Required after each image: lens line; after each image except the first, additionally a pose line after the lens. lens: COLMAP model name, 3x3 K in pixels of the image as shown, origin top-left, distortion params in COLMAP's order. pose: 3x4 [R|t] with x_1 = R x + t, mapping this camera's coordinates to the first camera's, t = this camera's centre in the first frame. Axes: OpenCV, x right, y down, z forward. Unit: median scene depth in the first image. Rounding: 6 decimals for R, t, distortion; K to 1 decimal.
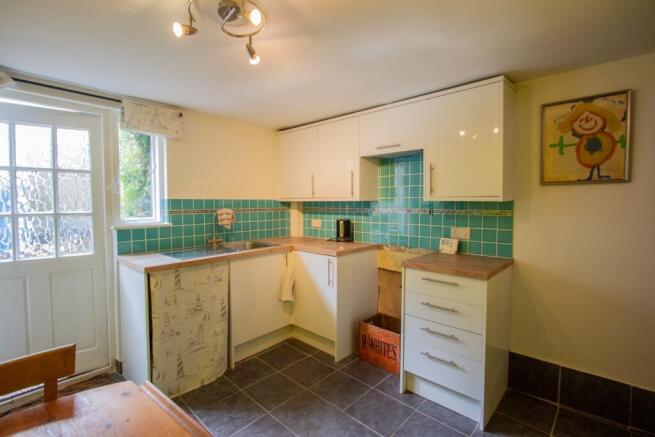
lens RADIAL K [[303.1, 0, 327.5], [0, 303.1, 218.5], [0, 0, 1]] dist [-0.000937, -0.000148]
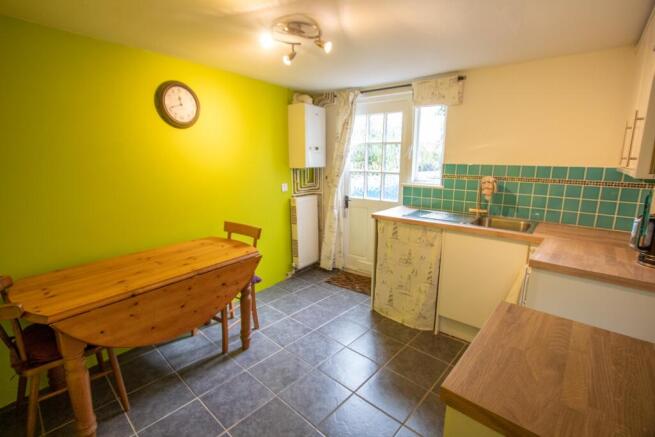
lens RADIAL K [[298.3, 0, 327.5], [0, 298.3, 218.5], [0, 0, 1]] dist [0.000647, 0.000056]
pose [[0.037687, 0.204421, -0.978157, 0.603947], [-0.064419, 0.977314, 0.201762, -0.066818], [0.997211, 0.055408, 0.050001, 0.590796]]
